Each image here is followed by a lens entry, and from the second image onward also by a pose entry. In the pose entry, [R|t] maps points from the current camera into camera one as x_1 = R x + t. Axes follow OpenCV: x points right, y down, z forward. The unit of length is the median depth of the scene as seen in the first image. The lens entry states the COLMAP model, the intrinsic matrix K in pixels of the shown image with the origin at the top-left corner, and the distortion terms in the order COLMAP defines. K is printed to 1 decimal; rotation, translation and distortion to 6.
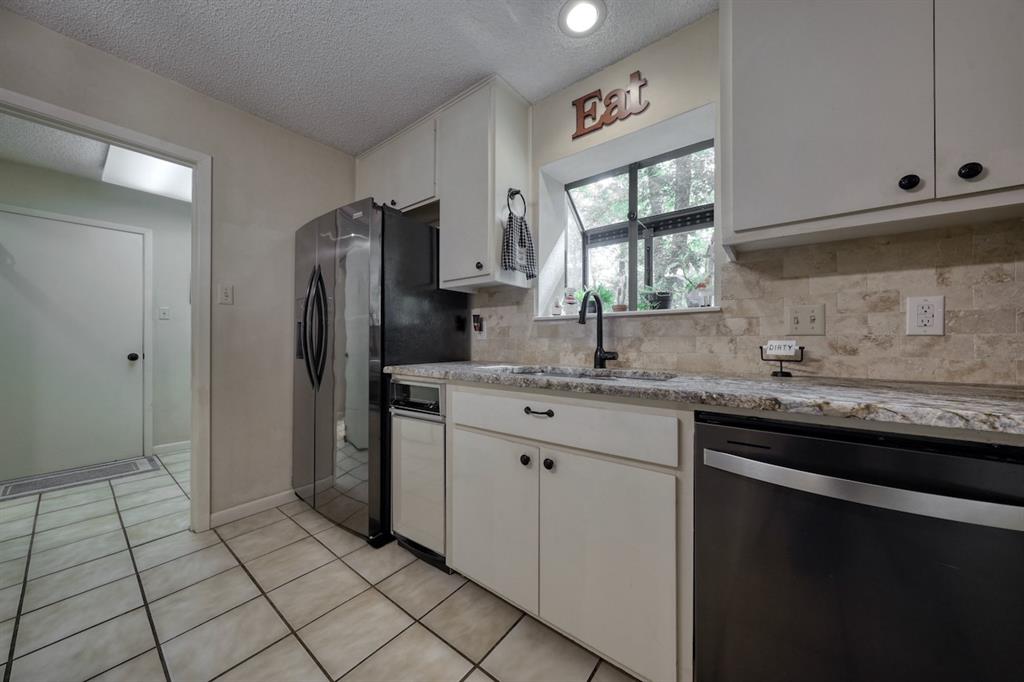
lens RADIAL K [[345.3, 0, 514.5], [0, 345.3, 341.1], [0, 0, 1]] dist [0.000215, -0.000137]
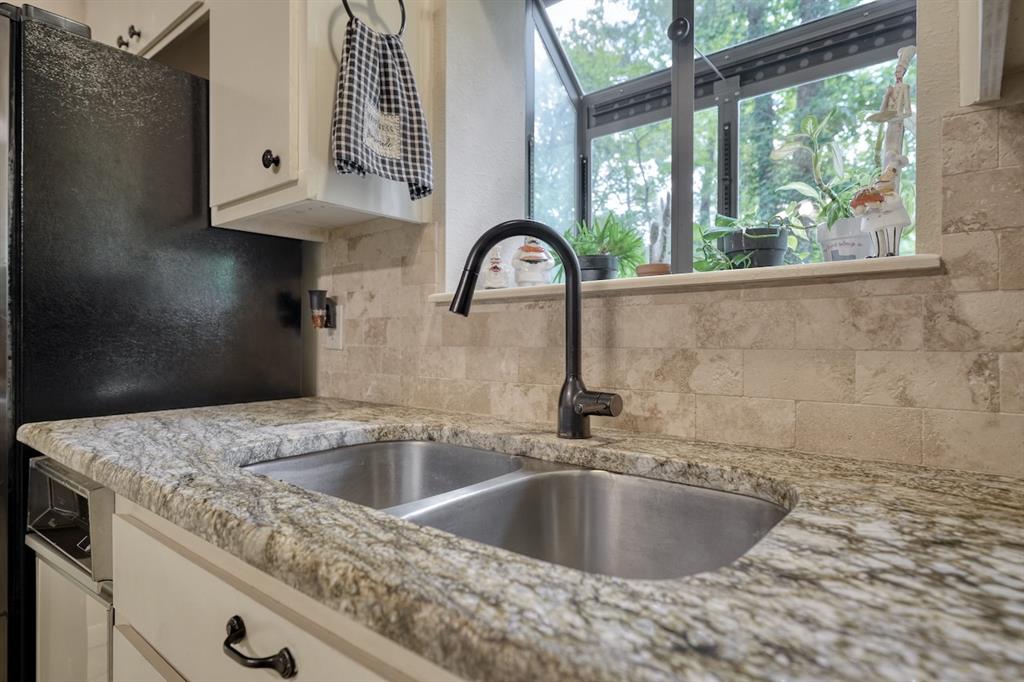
lens RADIAL K [[566.6, 0, 509.9], [0, 566.6, 339.5], [0, 0, 1]] dist [0.002113, 0.000626]
pose [[0.999292, -0.000656, -0.037614, 0.180145], [0.000733, 0.999998, 0.002042, -0.020105], [0.037612, -0.002068, 0.999290, 0.369684]]
